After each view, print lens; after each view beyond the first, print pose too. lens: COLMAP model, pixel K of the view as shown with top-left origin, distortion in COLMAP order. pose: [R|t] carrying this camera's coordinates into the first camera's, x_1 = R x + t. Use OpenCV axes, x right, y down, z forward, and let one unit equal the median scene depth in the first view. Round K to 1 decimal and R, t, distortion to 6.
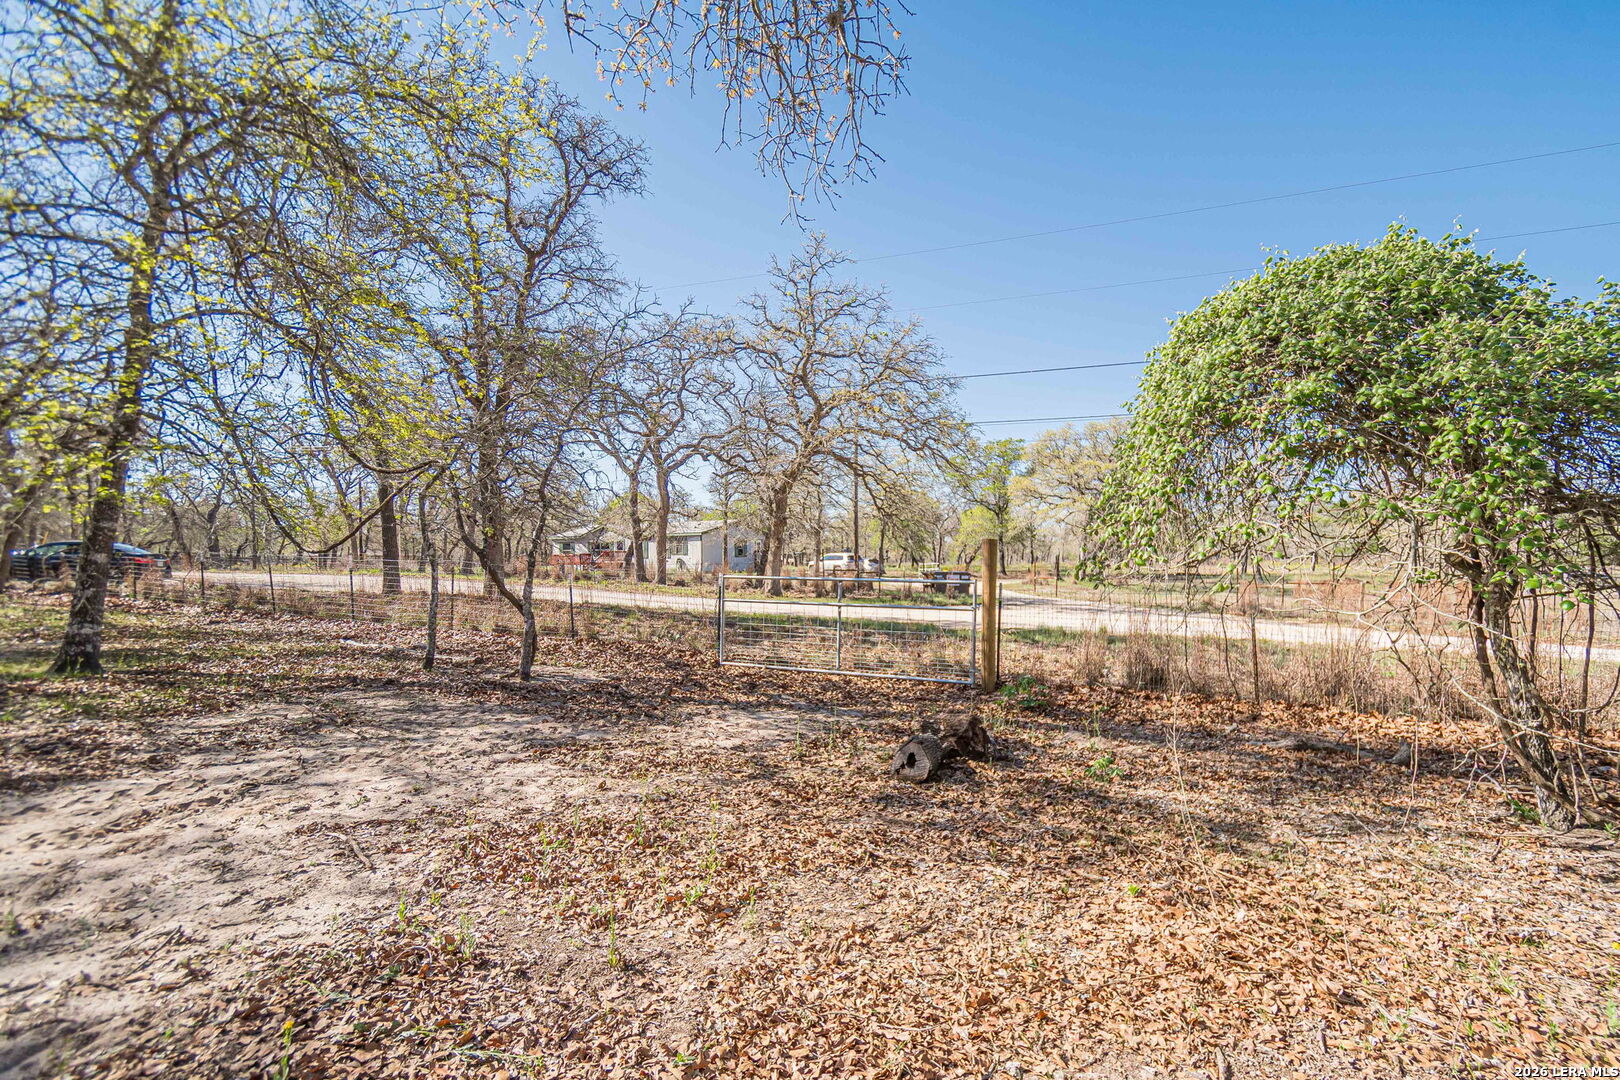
lens RADIAL K [[716.0, 0, 862.8], [0, 716.0, 574.9], [0, 0, 1]] dist [0.014191, 0.000430]
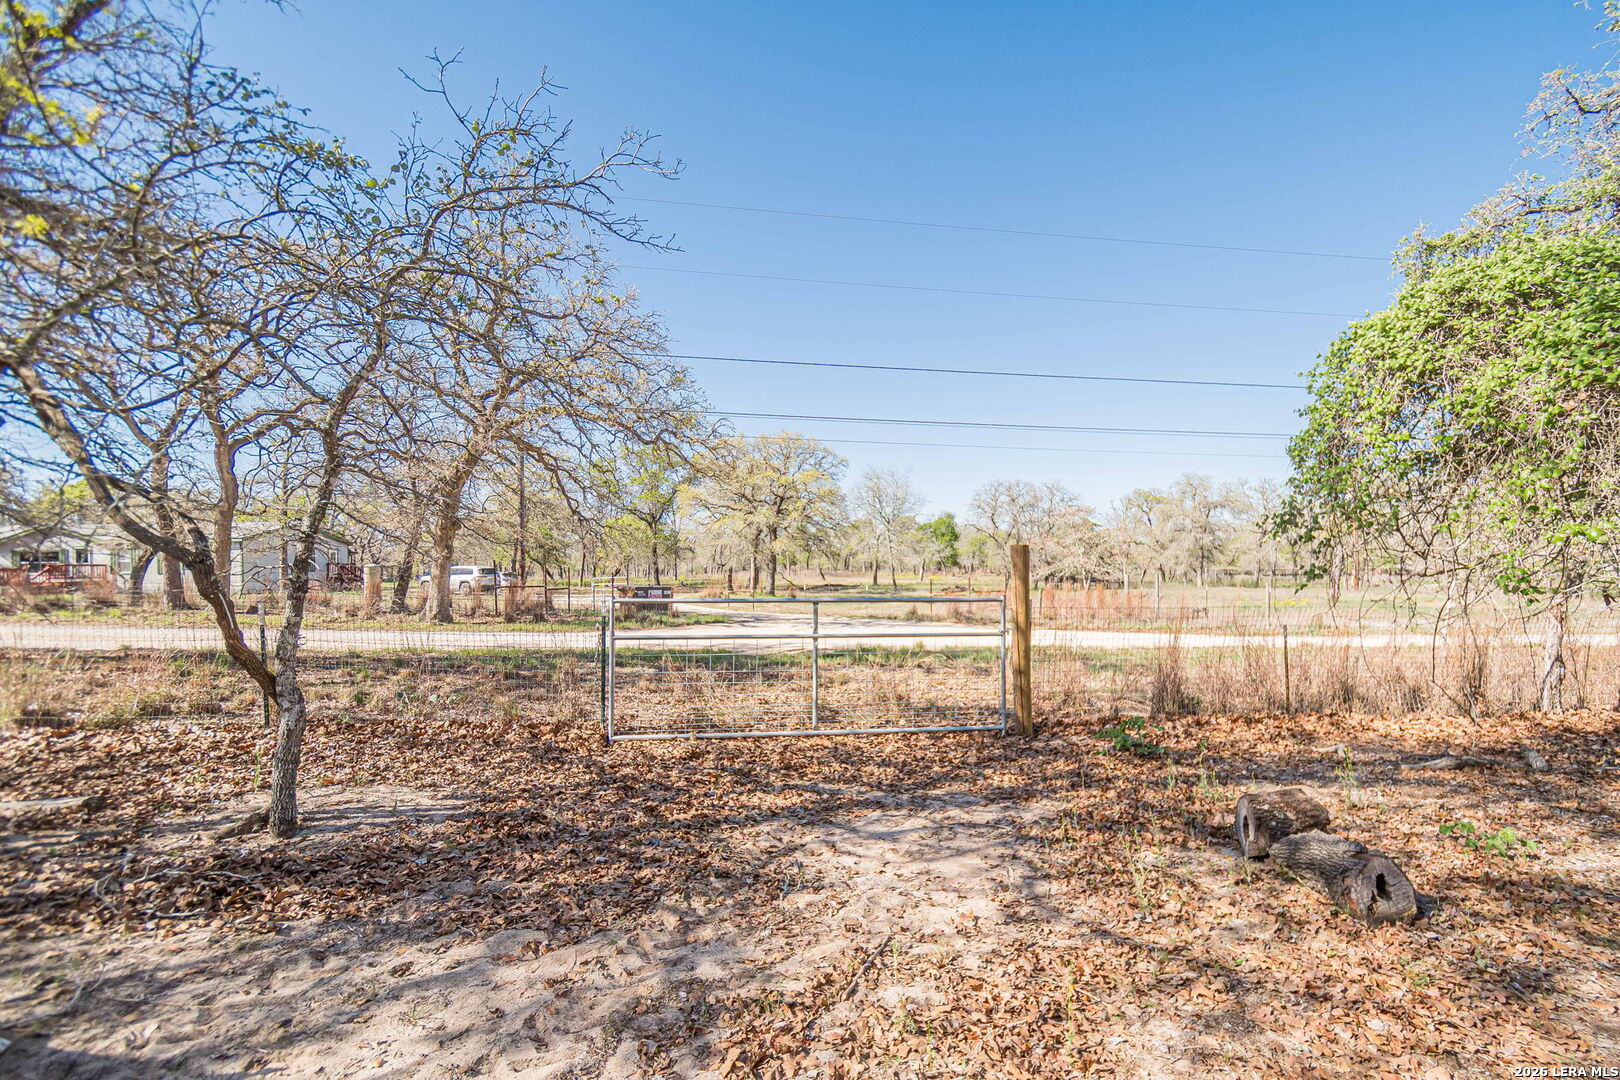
lens RADIAL K [[716.0, 0, 862.8], [0, 716.0, 574.9], [0, 0, 1]] dist [0.014191, 0.000430]
pose [[0.865540, -0.009507, 0.500750, -0.370179], [0.018813, 0.999731, -0.013538, -0.007156], [-0.500487, 0.021139, 0.865486, 0.399371]]
